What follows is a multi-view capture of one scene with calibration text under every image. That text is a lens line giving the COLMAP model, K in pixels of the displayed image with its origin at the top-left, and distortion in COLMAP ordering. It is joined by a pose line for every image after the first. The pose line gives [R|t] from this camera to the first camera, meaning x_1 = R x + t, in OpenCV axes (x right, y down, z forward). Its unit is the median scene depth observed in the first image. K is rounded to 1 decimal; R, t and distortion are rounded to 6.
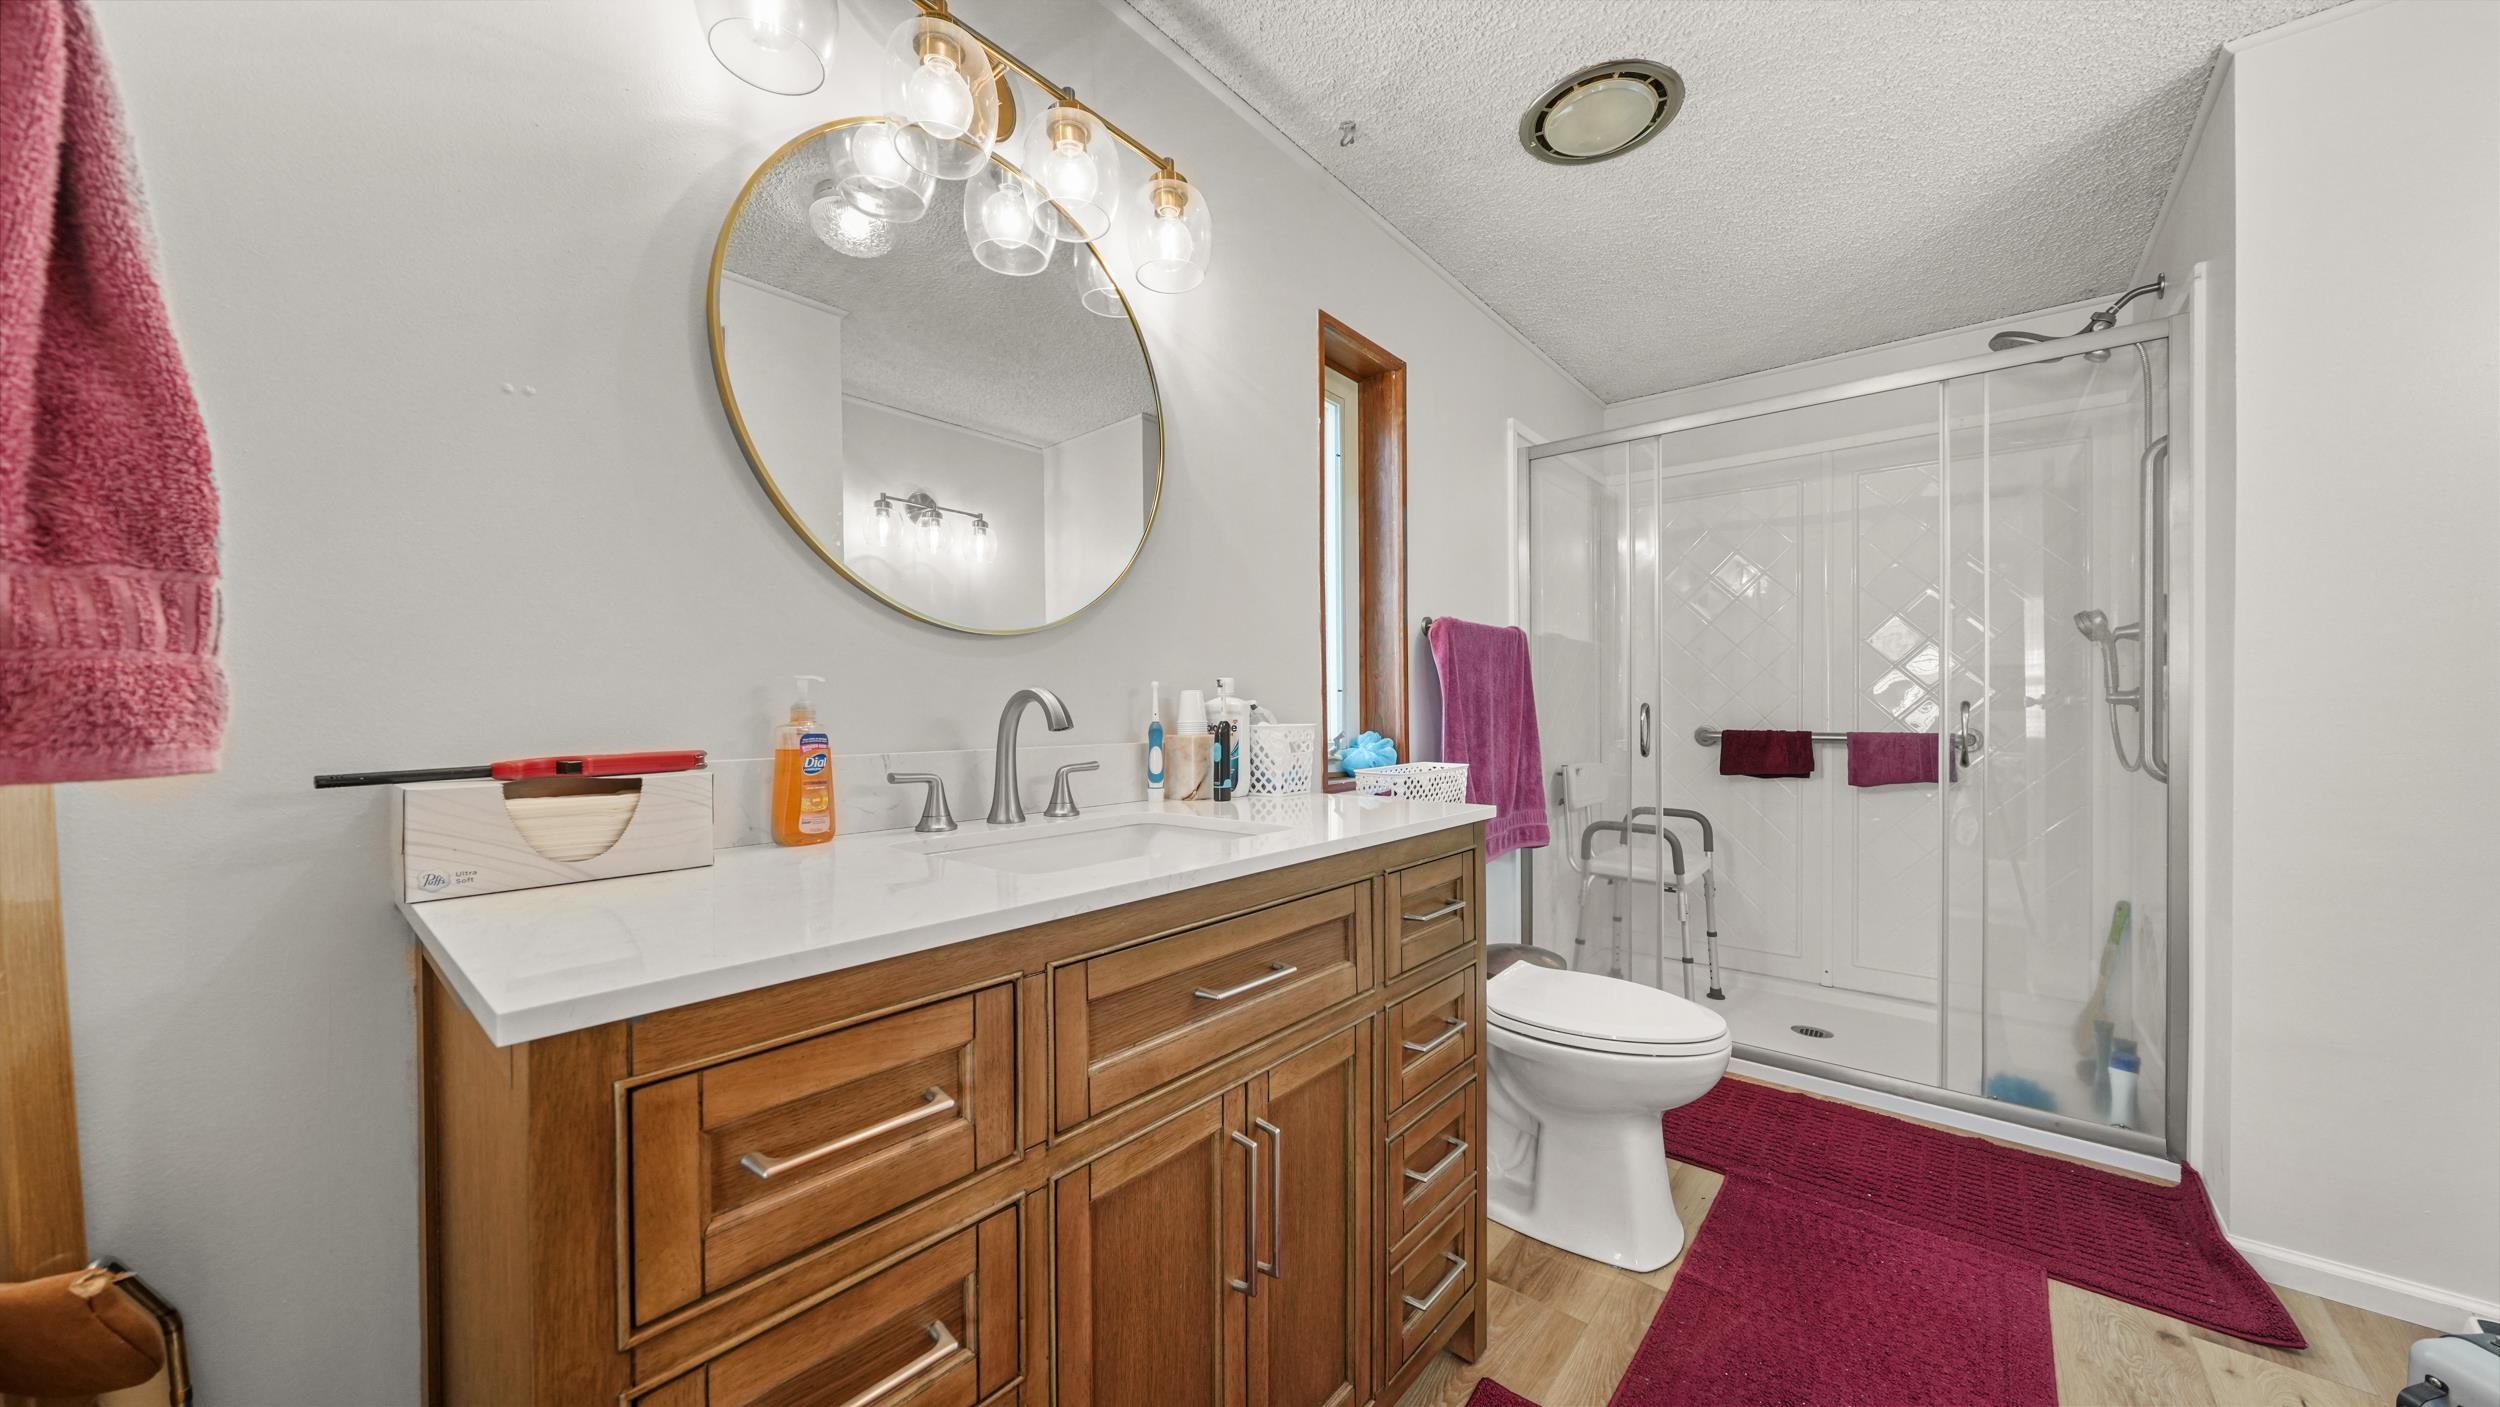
lens RADIAL K [[835.5, 0, 1250.0], [0, 835.5, 711.6], [0, 0, 1]] dist [-0.000639, -0.000007]
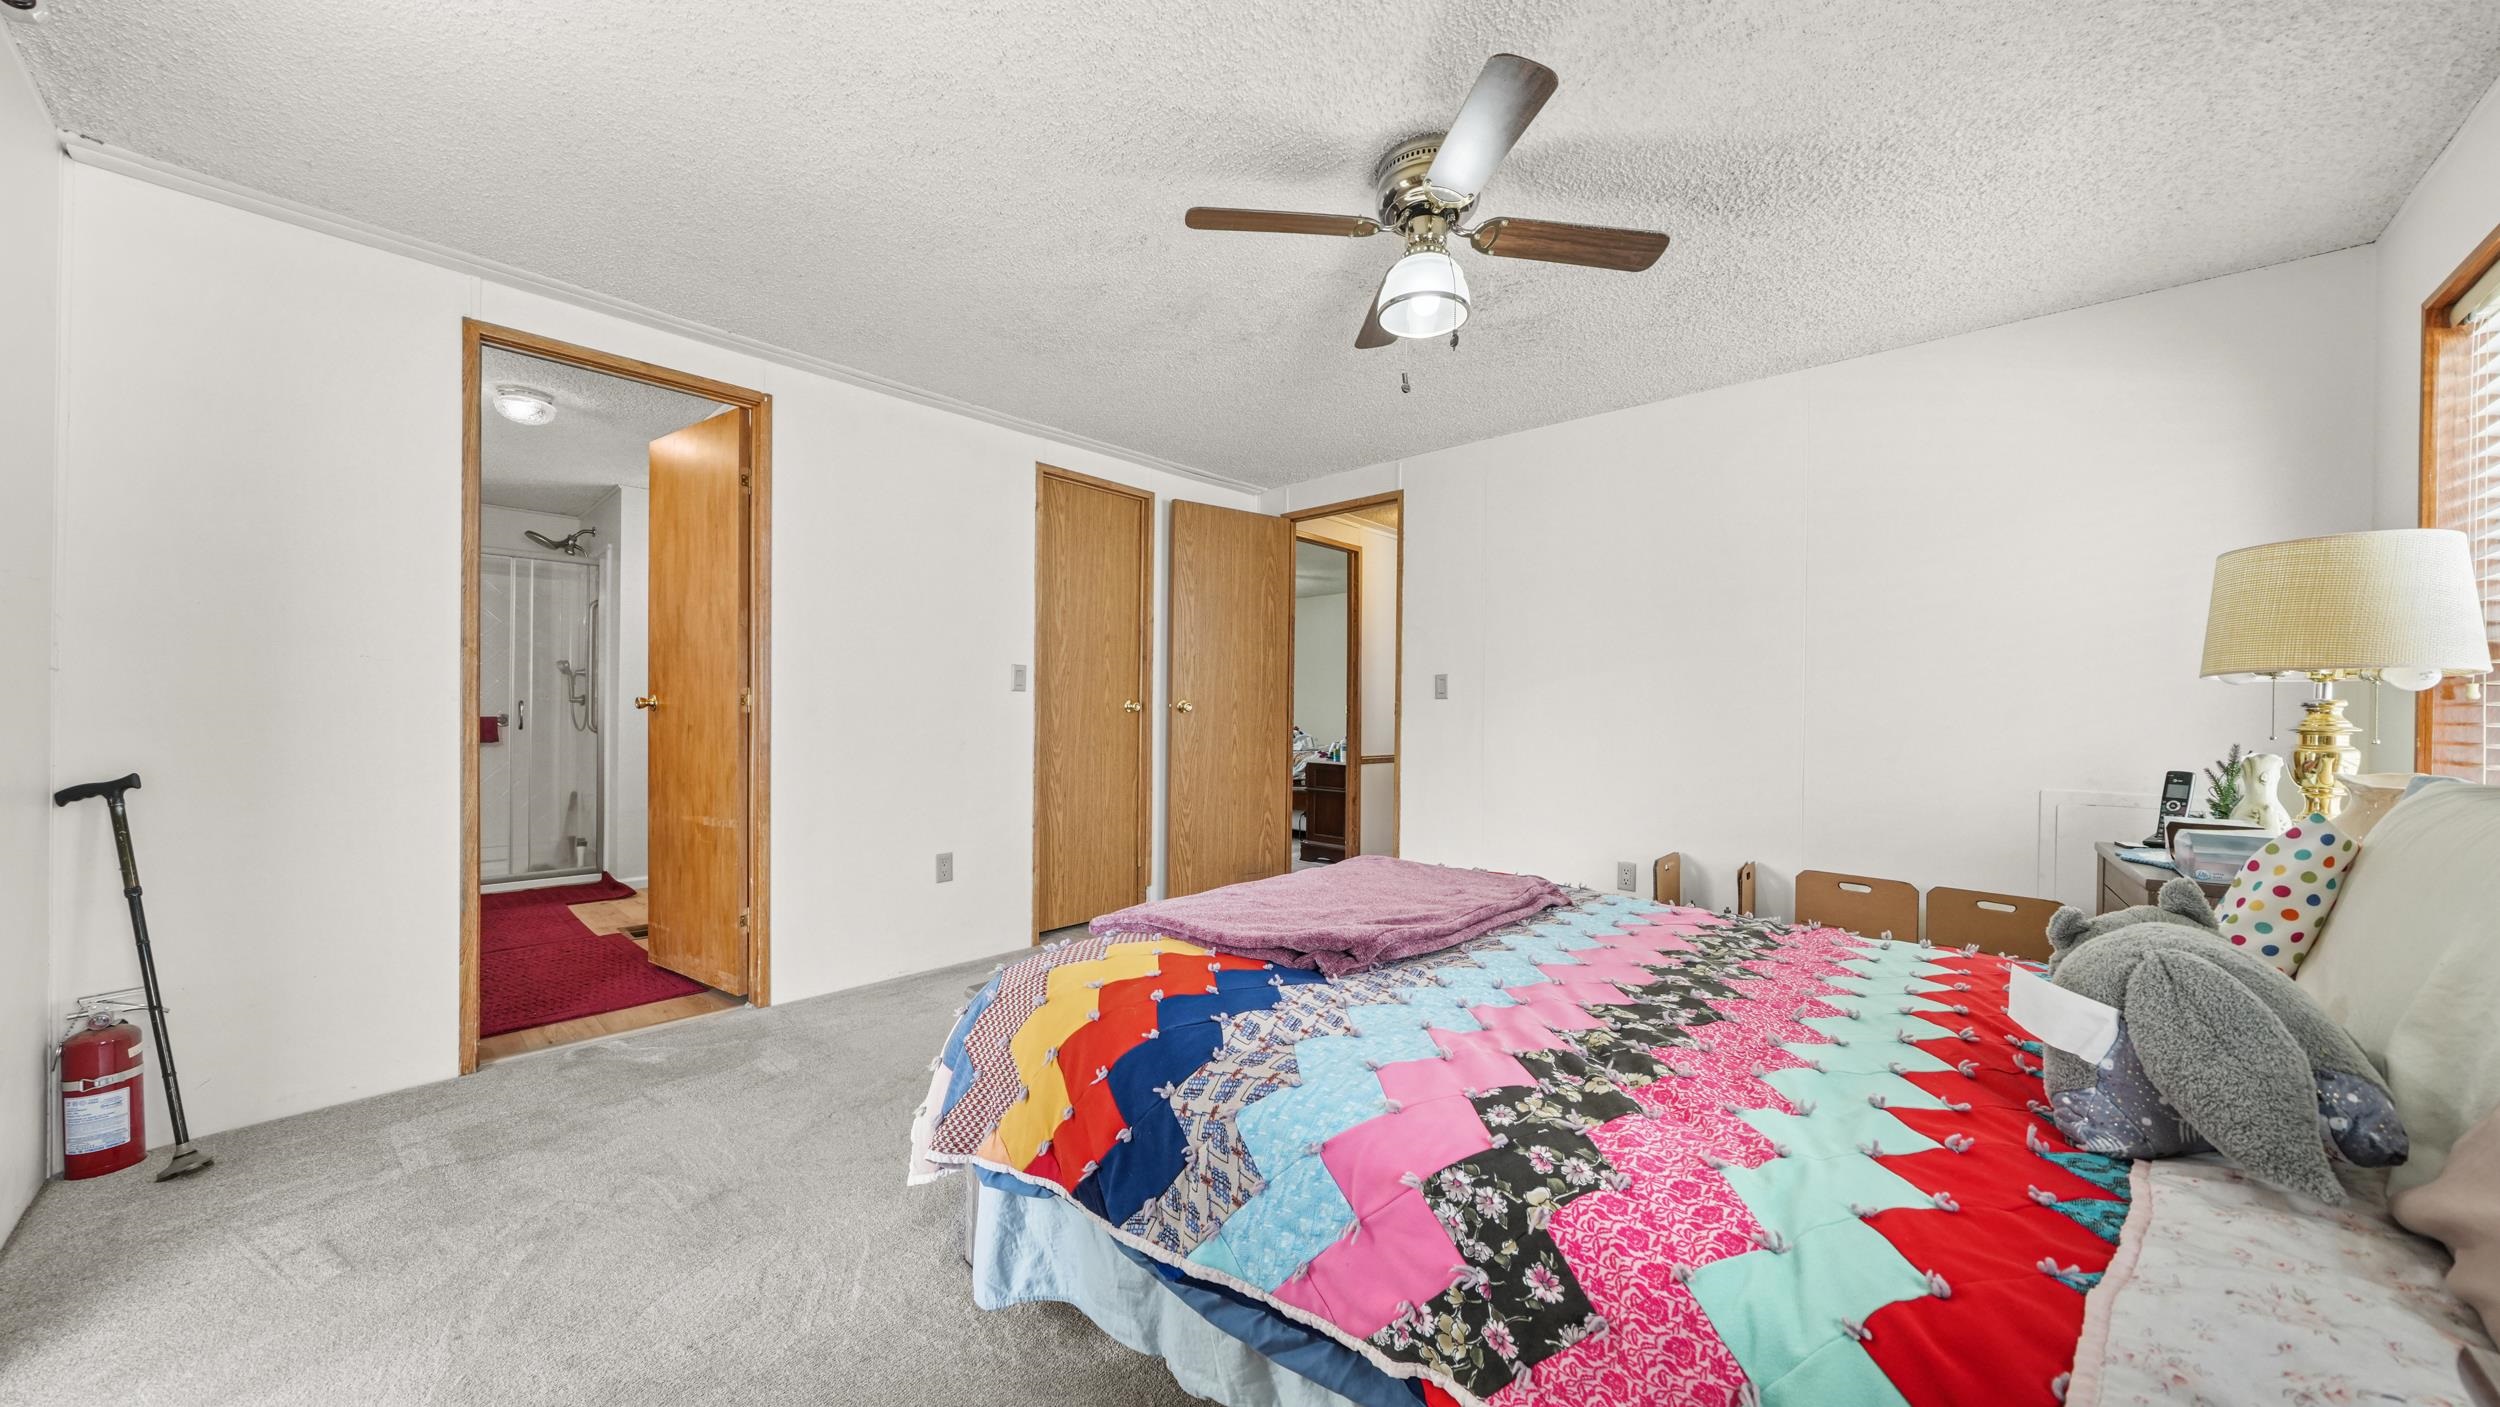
lens RADIAL K [[835.5, 0, 1250.0], [0, 835.5, 711.6], [0, 0, 1]] dist [-0.000639, -0.000007]
pose [[0.042848, 0.000770, 0.999081, -1.388809], [-0.005855, 0.999983, -0.000519, 0.008265], [-0.999064, -0.005827, 0.042852, -1.126077]]
